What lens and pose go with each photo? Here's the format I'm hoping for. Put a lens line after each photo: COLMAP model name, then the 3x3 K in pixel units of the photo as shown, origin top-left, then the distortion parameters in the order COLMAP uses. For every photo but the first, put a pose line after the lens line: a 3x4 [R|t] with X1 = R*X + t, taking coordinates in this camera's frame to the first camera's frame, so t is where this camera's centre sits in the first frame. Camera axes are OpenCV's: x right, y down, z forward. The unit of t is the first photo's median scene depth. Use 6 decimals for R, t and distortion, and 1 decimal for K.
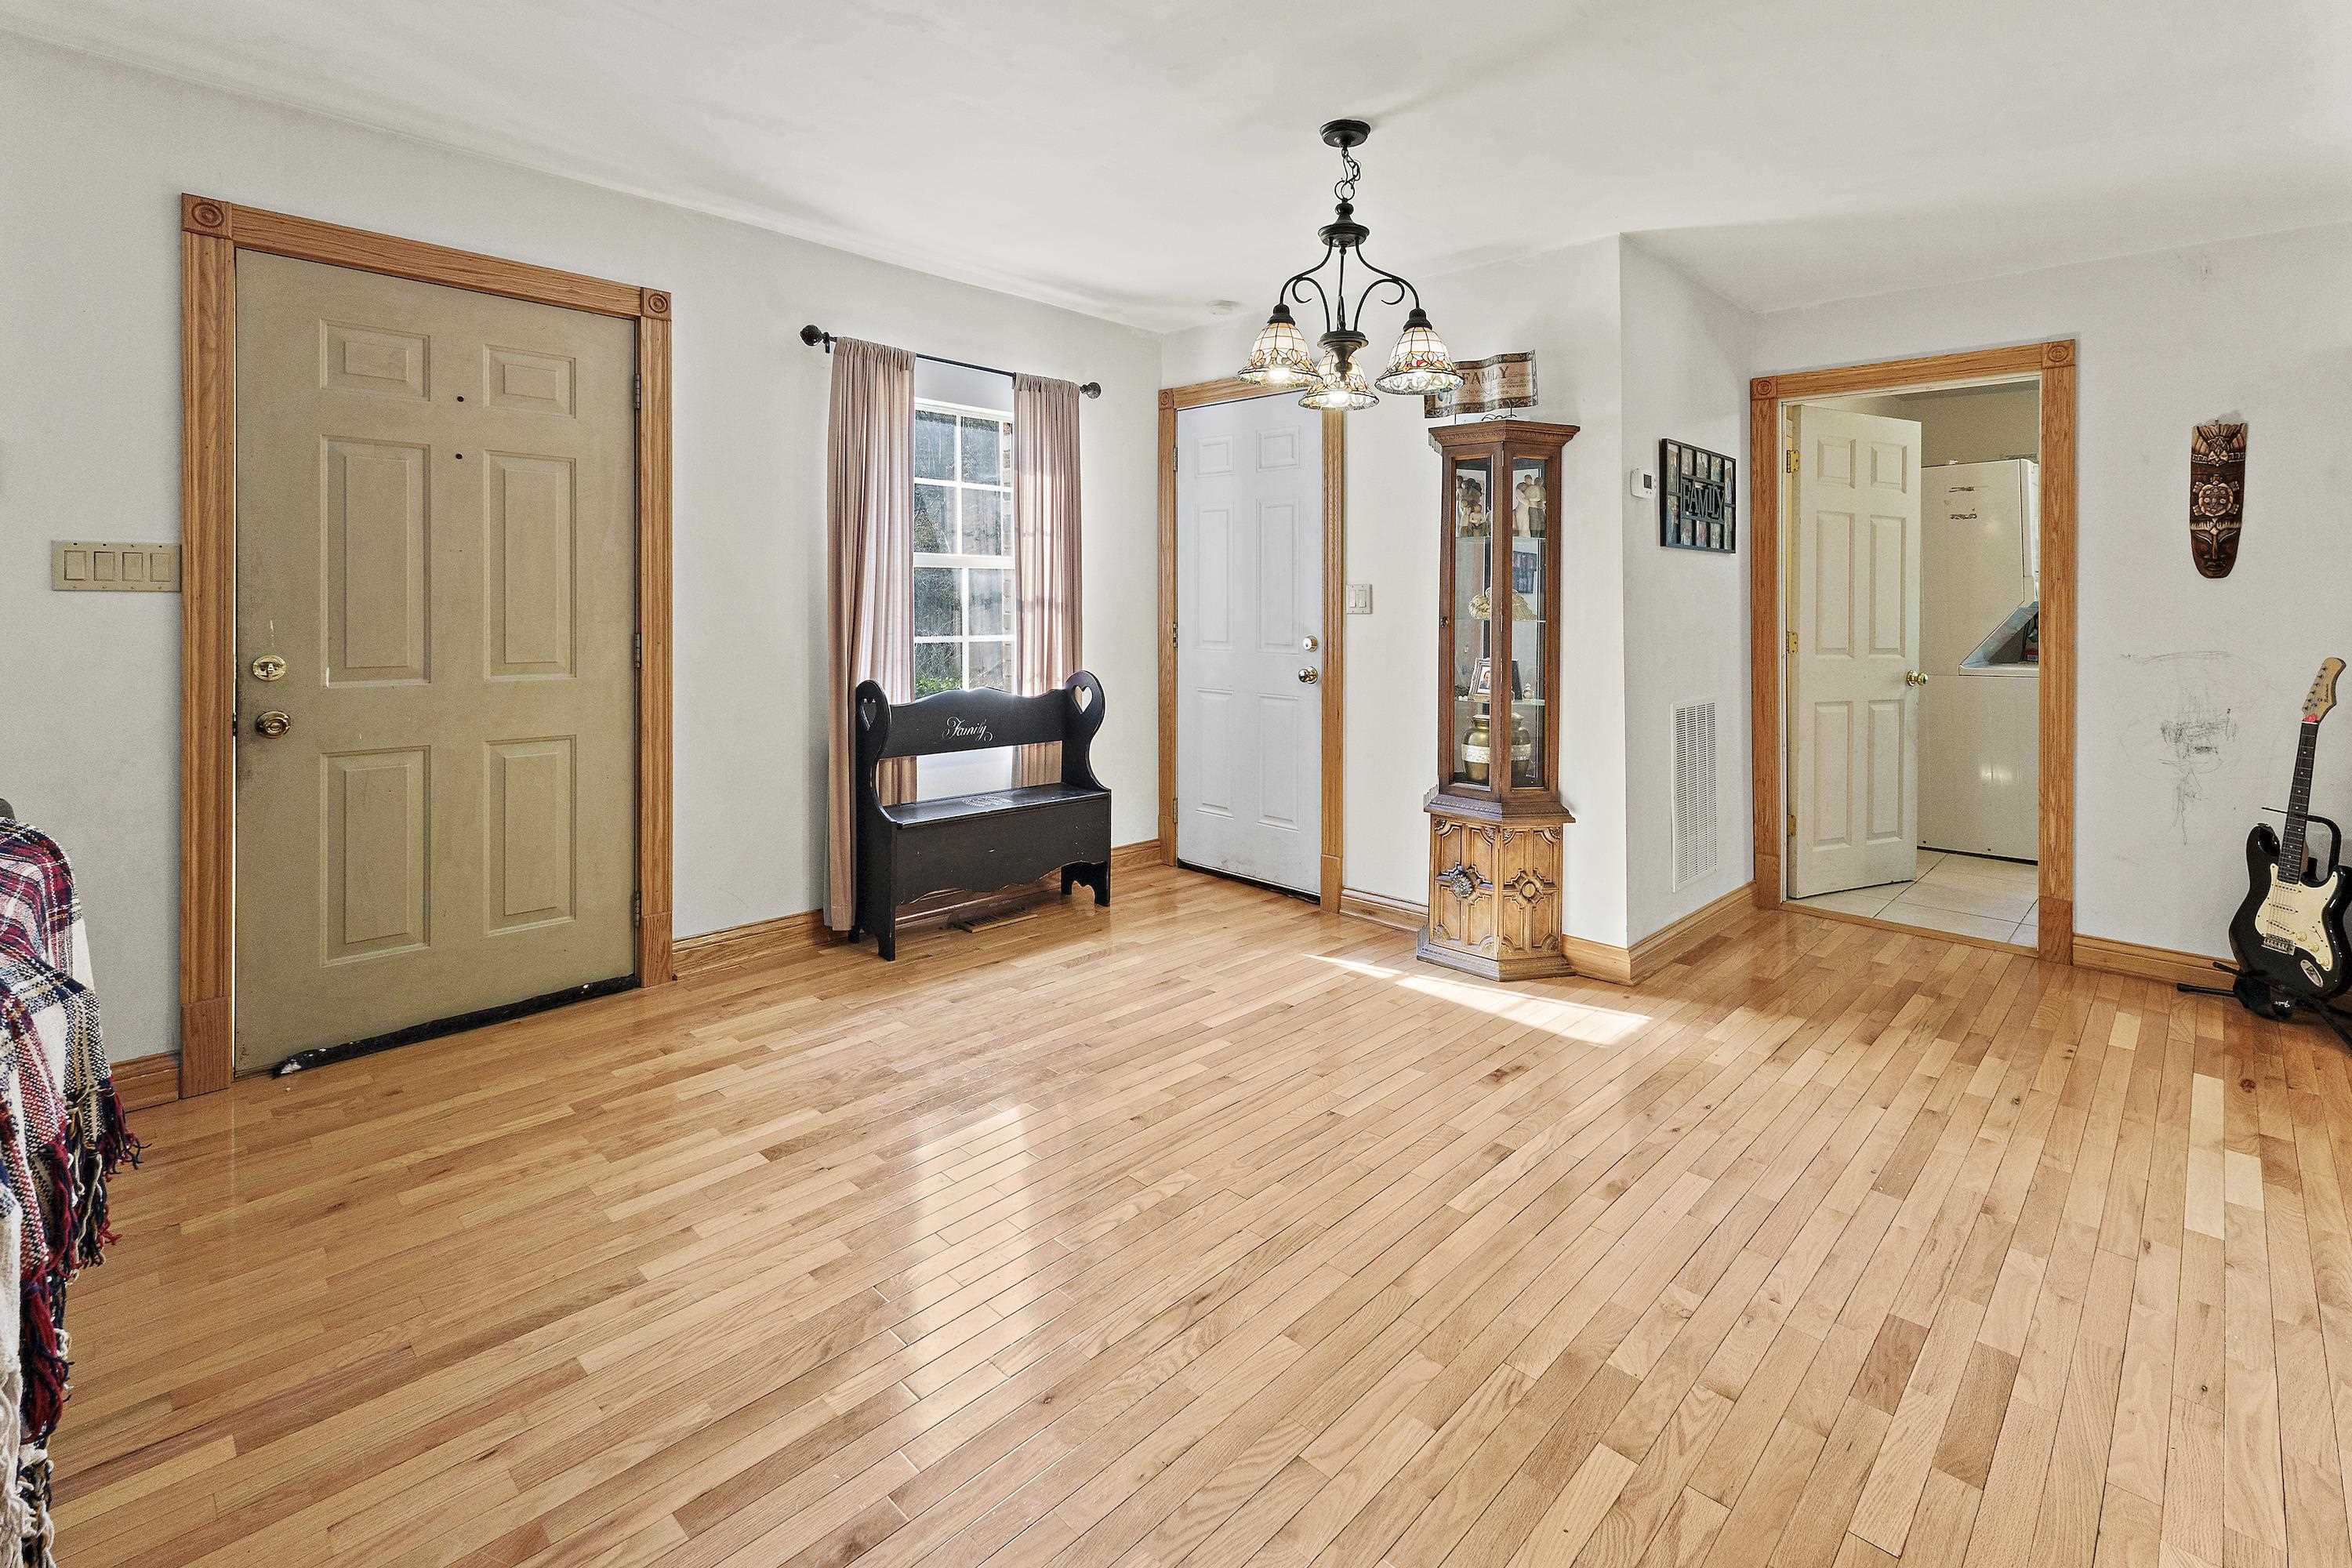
lens RADIAL K [[1066.4, 0, 1180.5], [0, 1066.4, 592.9], [0, 0, 1]] dist [0.002020, 0.000398]
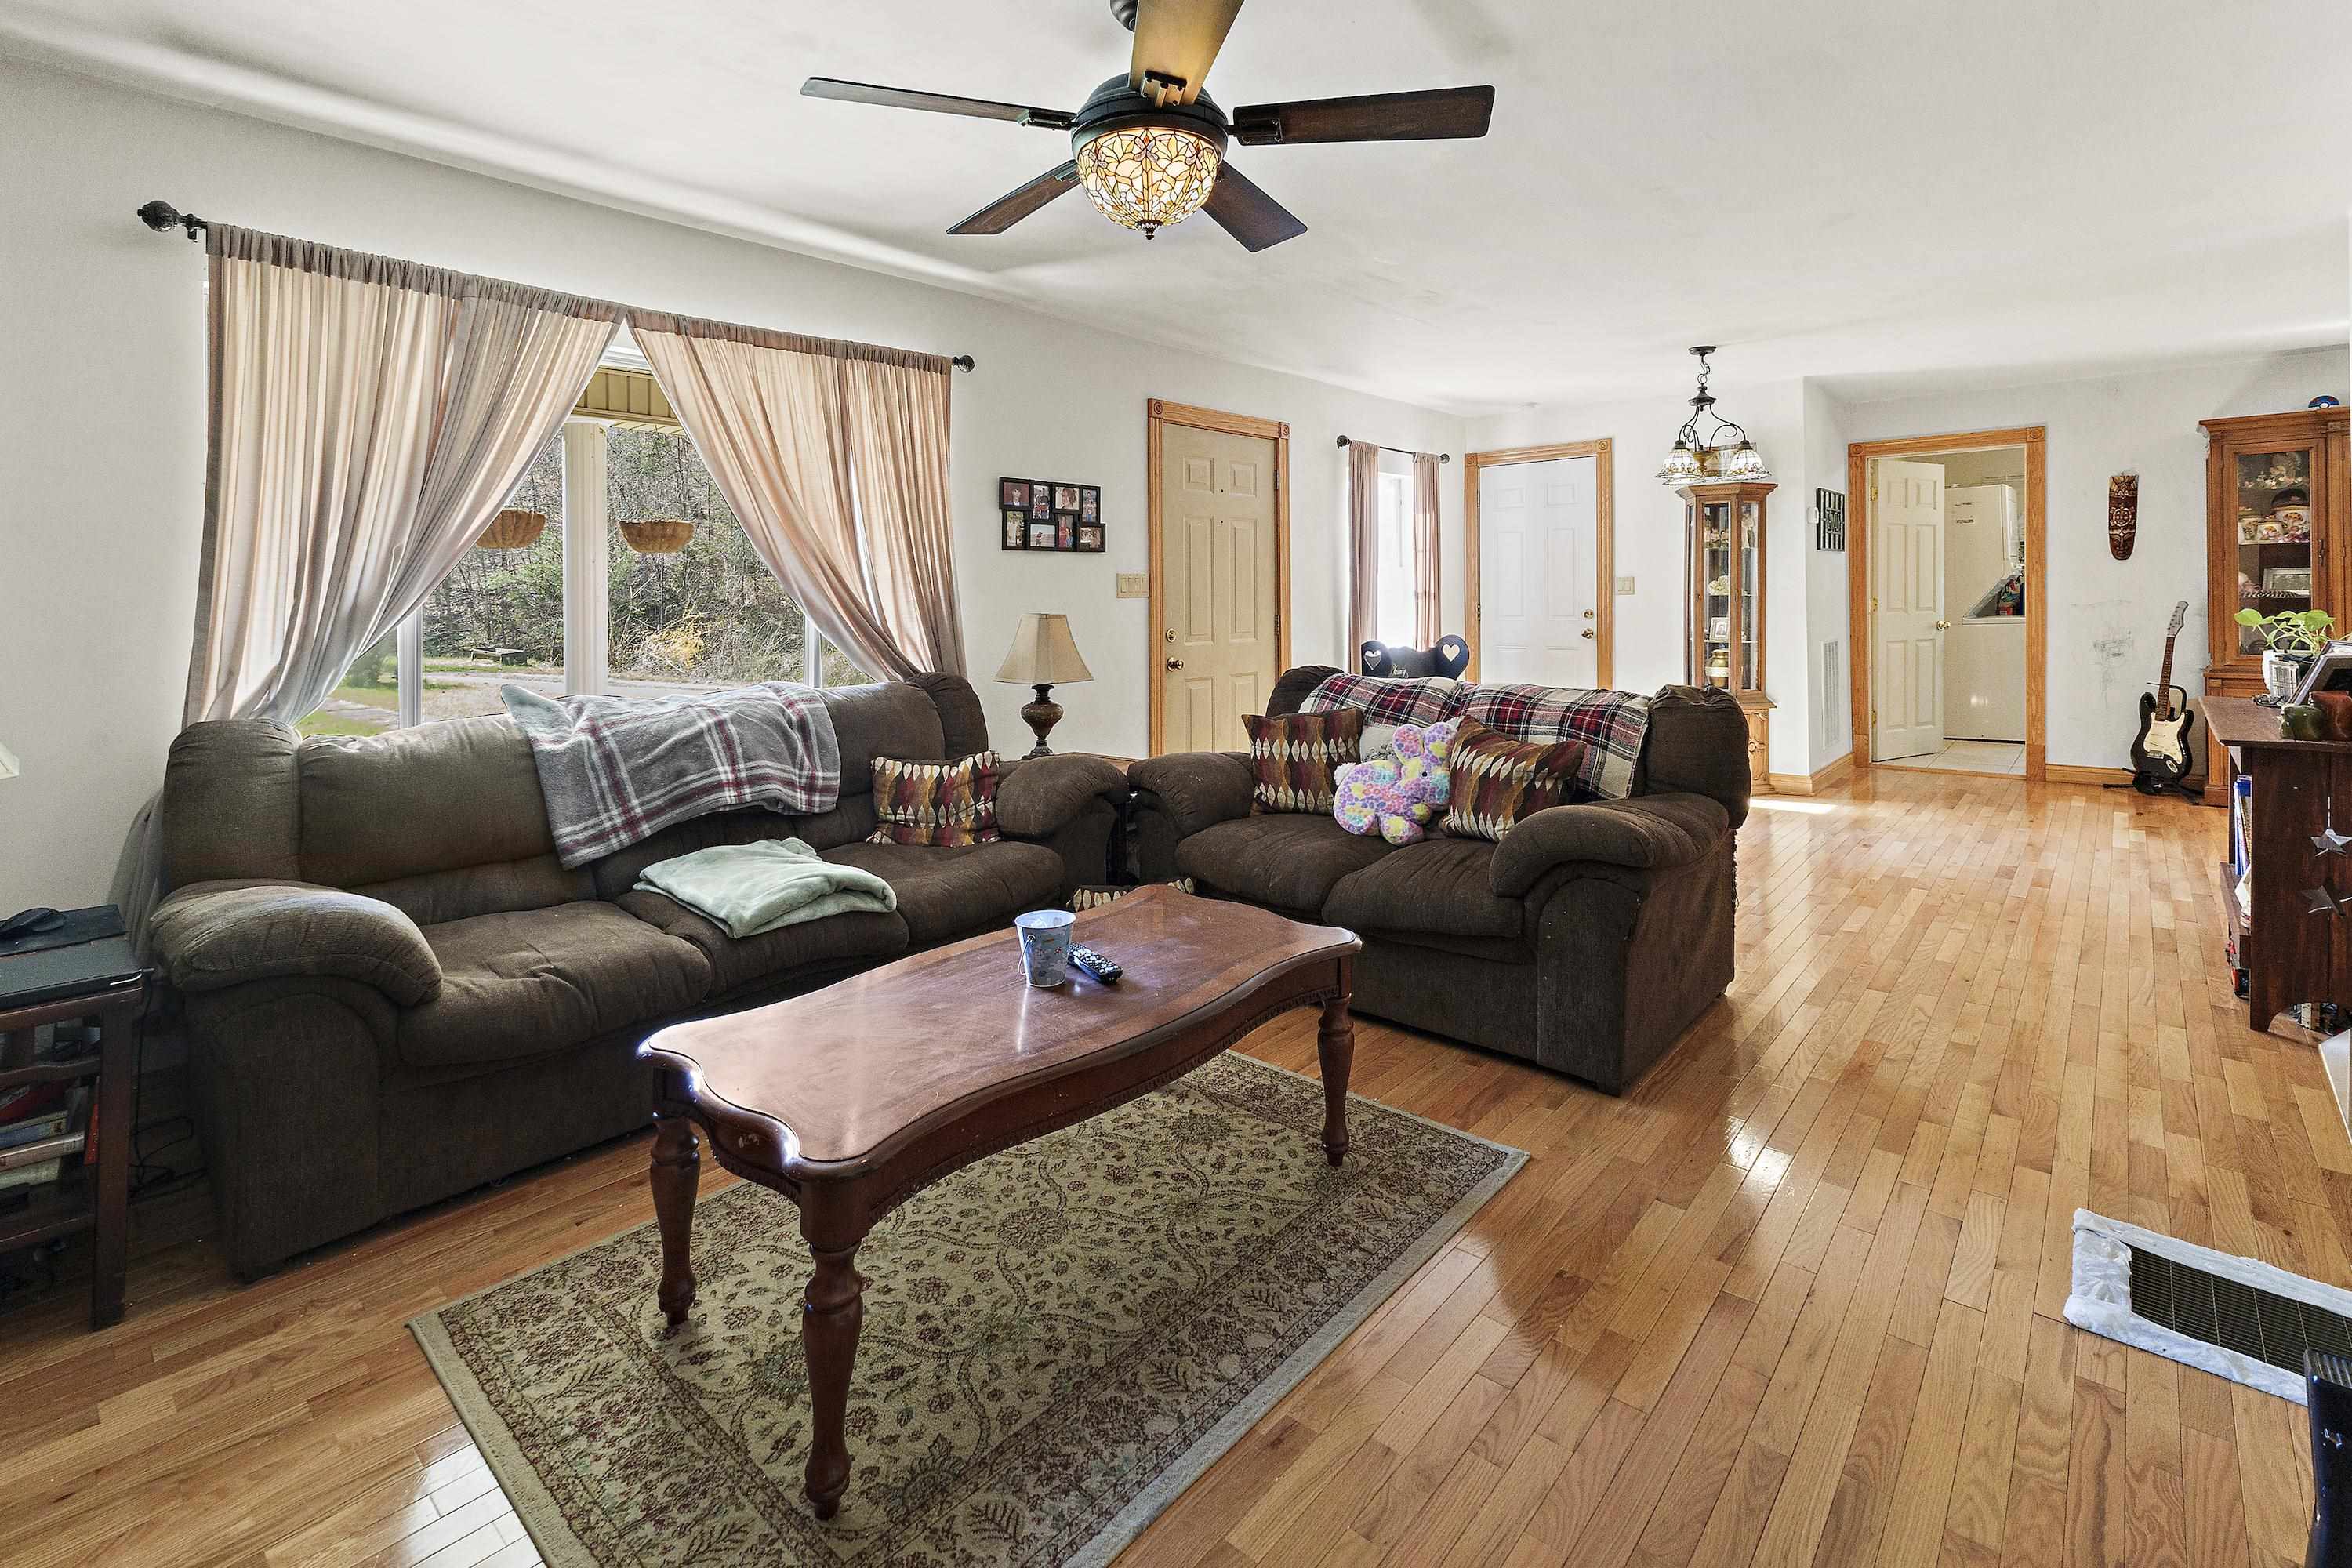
lens RADIAL K [[1069.6, 0, 1181.3], [0, 1069.6, 613.2], [0, 0, 1]] dist [0.005325, 0.000388]
pose [[0.998275, -0.029591, 0.050707, -0.679386], [0.028352, 0.999286, 0.024980, -0.013583], [-0.051410, -0.023500, 0.998401, -0.697650]]
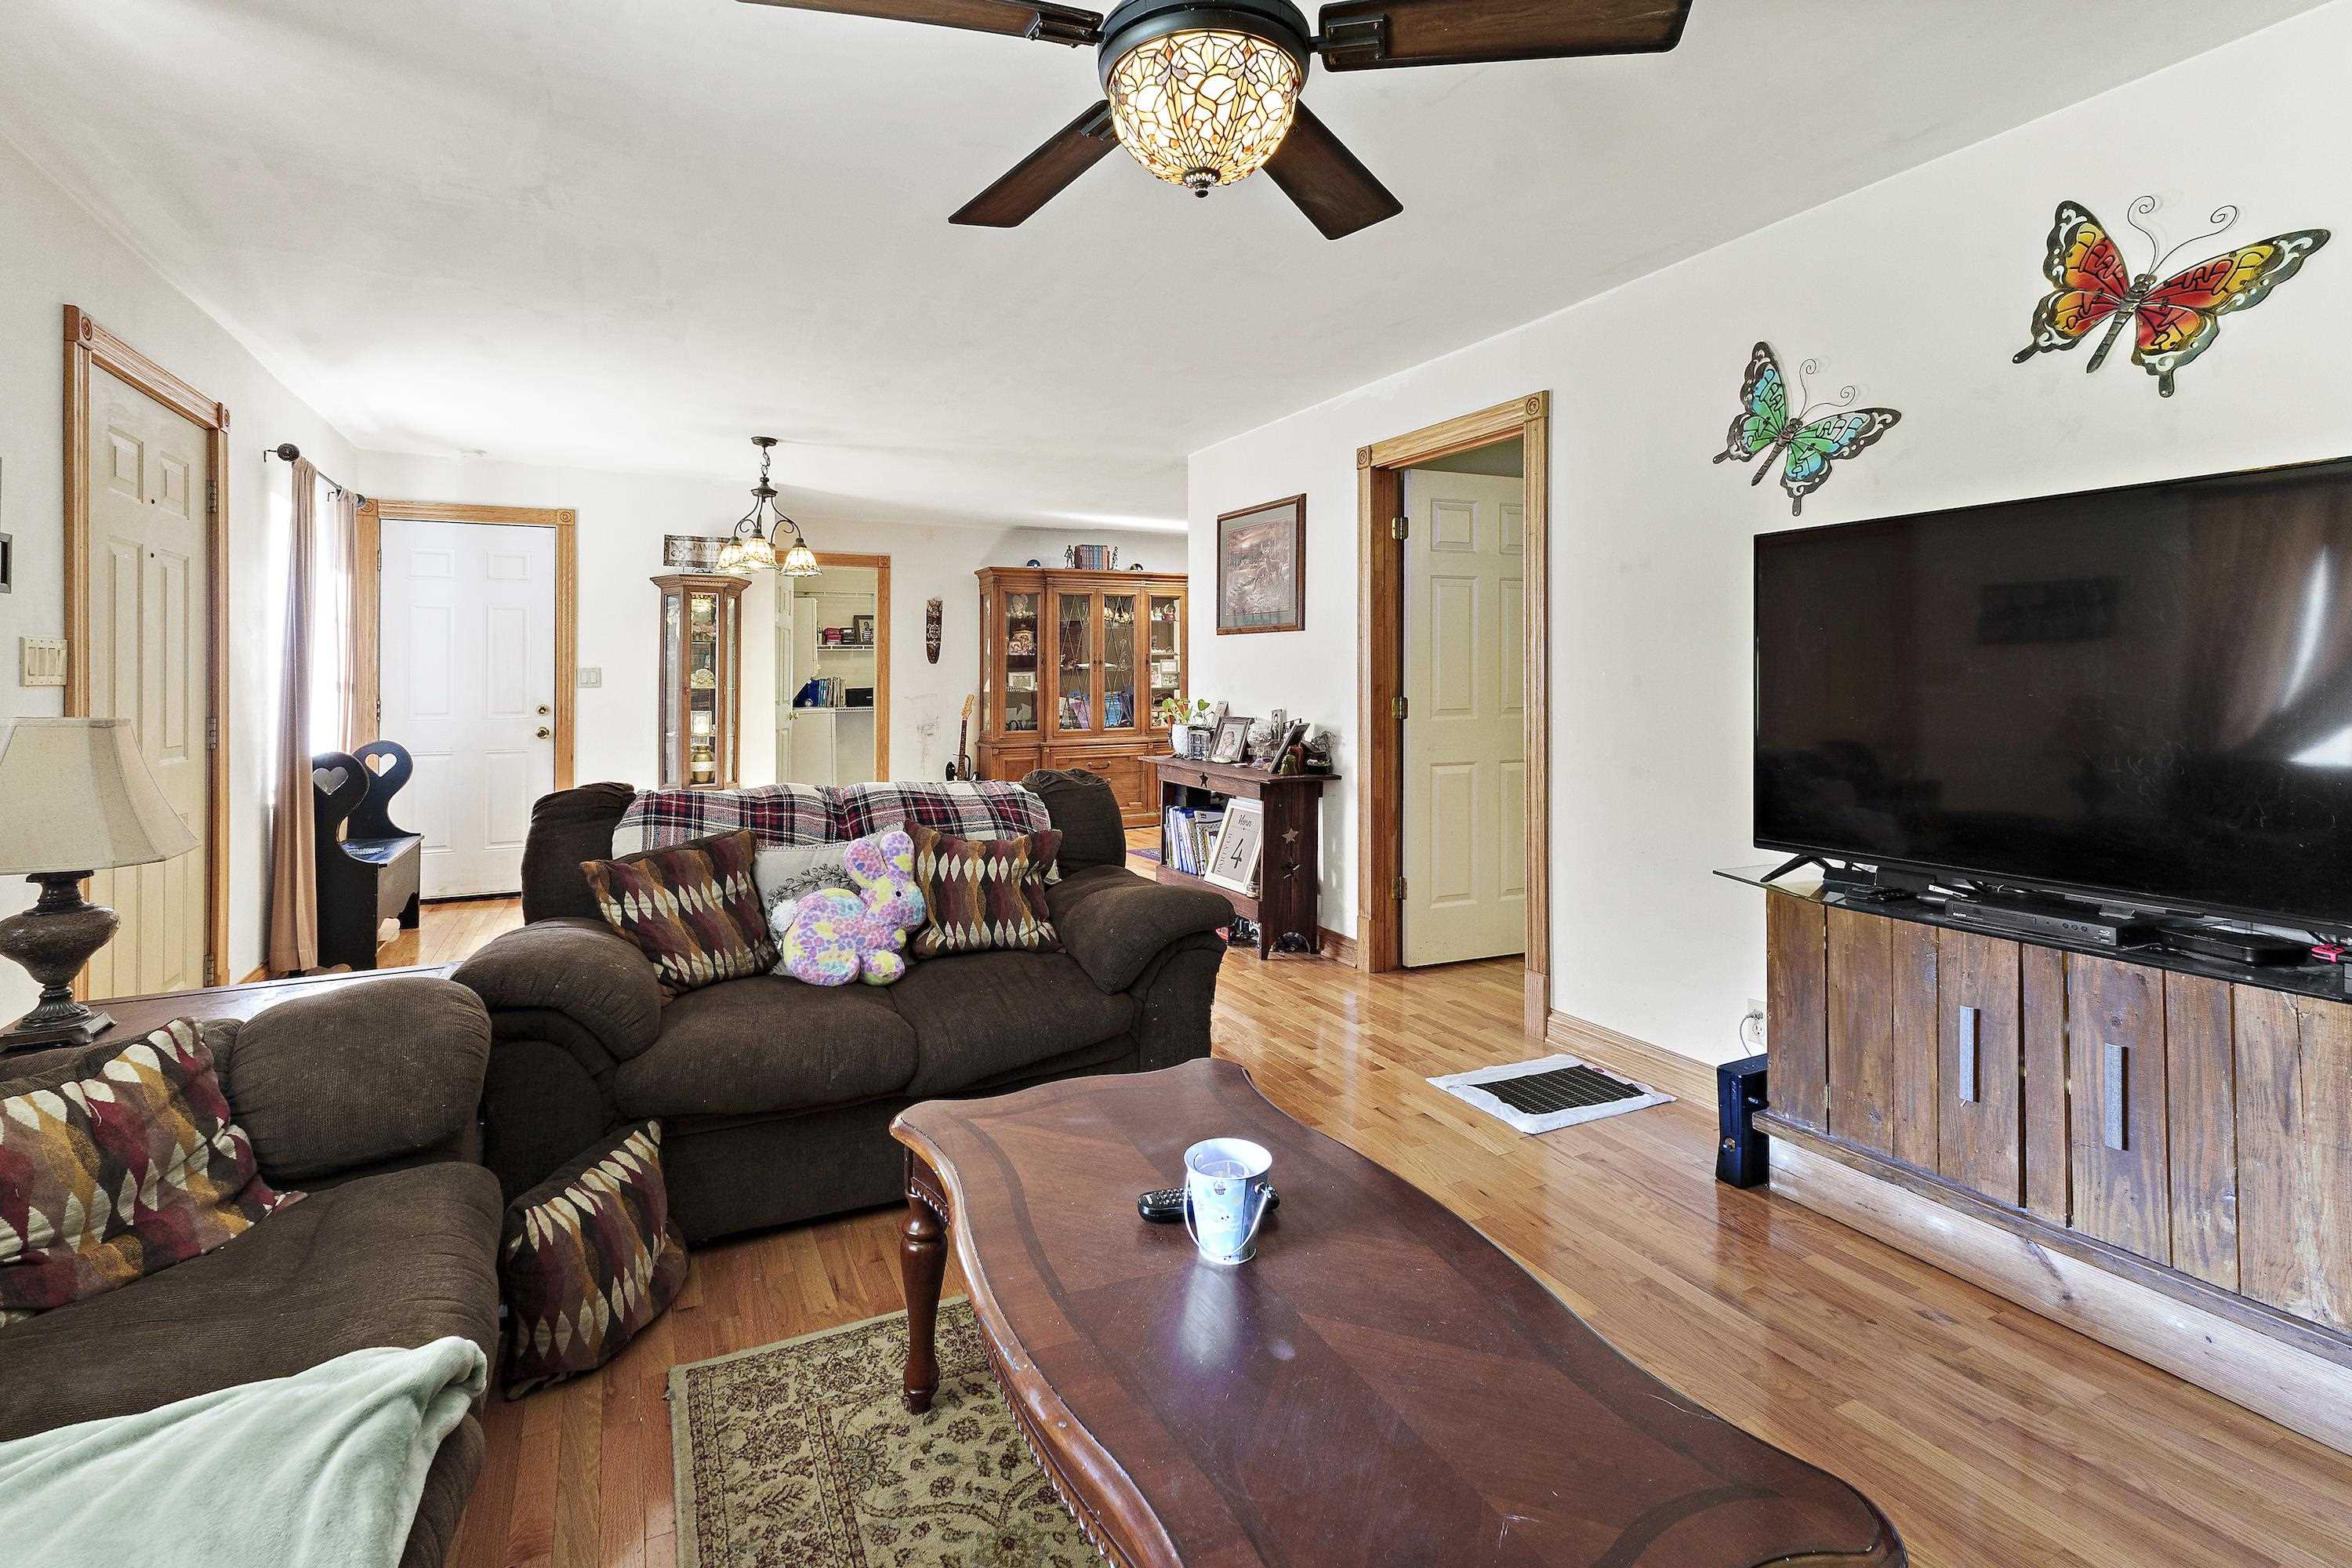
lens RADIAL K [[1066.9, 0, 1126.3], [0, 1066.9, 702.9], [0, 0, 1]] dist [0.000708, 0.000388]
pose [[0.346541, -0.036421, 0.937328, -1.082681], [0.002193, 0.999275, 0.038017, -0.014981], [-0.938032, -0.011119, 0.346369, -0.232793]]
